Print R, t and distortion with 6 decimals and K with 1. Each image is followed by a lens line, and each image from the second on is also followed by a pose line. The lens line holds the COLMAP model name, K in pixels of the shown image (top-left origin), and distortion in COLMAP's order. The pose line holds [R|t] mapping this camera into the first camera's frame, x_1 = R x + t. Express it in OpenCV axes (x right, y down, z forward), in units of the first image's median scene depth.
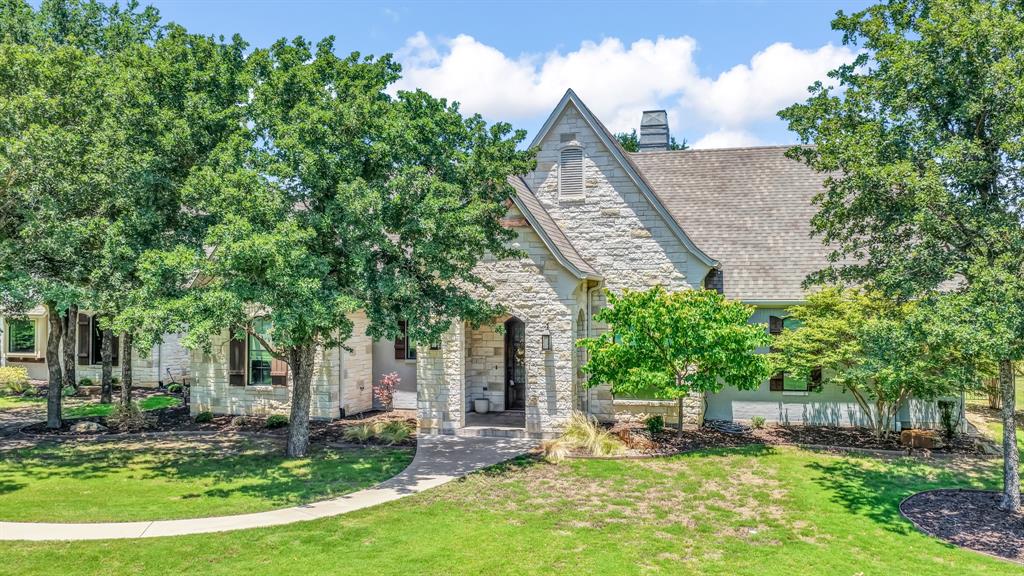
lens RADIAL K [[856.9, 0, 510.8], [0, 856.9, 295.0], [0, 0, 1]] dist [-0.000068, 0.028010]
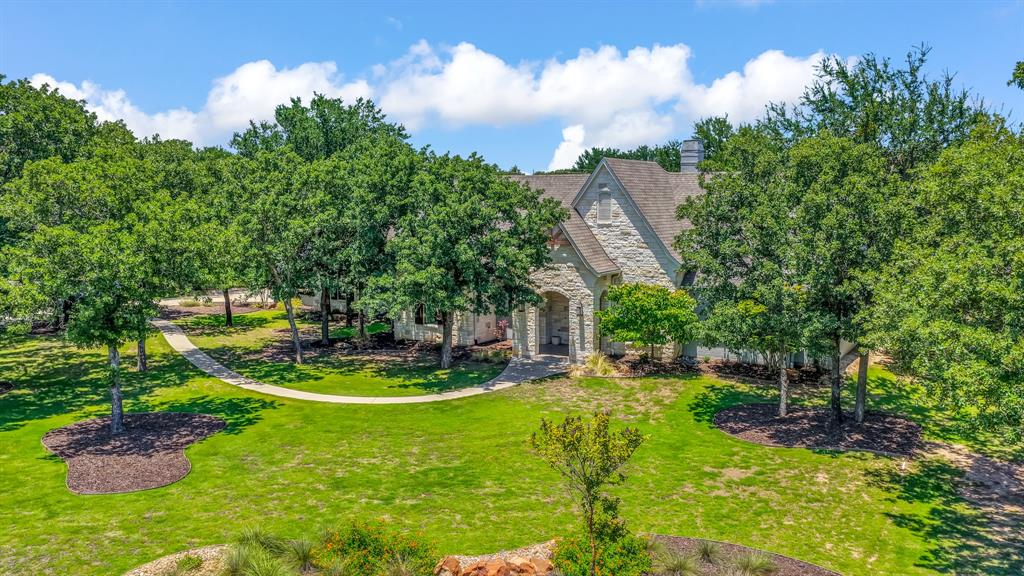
lens RADIAL K [[856.9, 0, 511.1], [0, 856.9, 281.2], [0, 0, 1]] dist [-0.000068, 0.028010]
pose [[0.972504, 0.023782, -0.231669, 0.319427], [0.002037, 0.993865, 0.110578, -0.206711], [0.232877, -0.108009, 0.966490, -0.763996]]
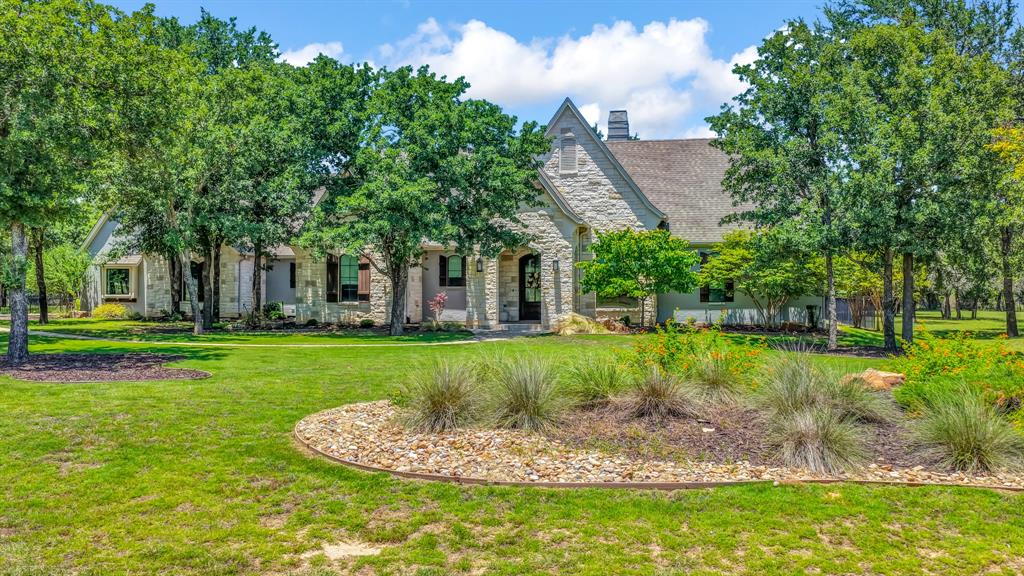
lens RADIAL K [[856.9, 0, 514.8], [0, 856.9, 292.2], [0, 0, 1]] dist [-0.000068, 0.028010]
pose [[0.997320, 0.001816, 0.073142, -0.143006], [-0.002564, 0.999945, 0.010135, 0.087762], [-0.073120, -0.010296, 0.997270, -0.517081]]
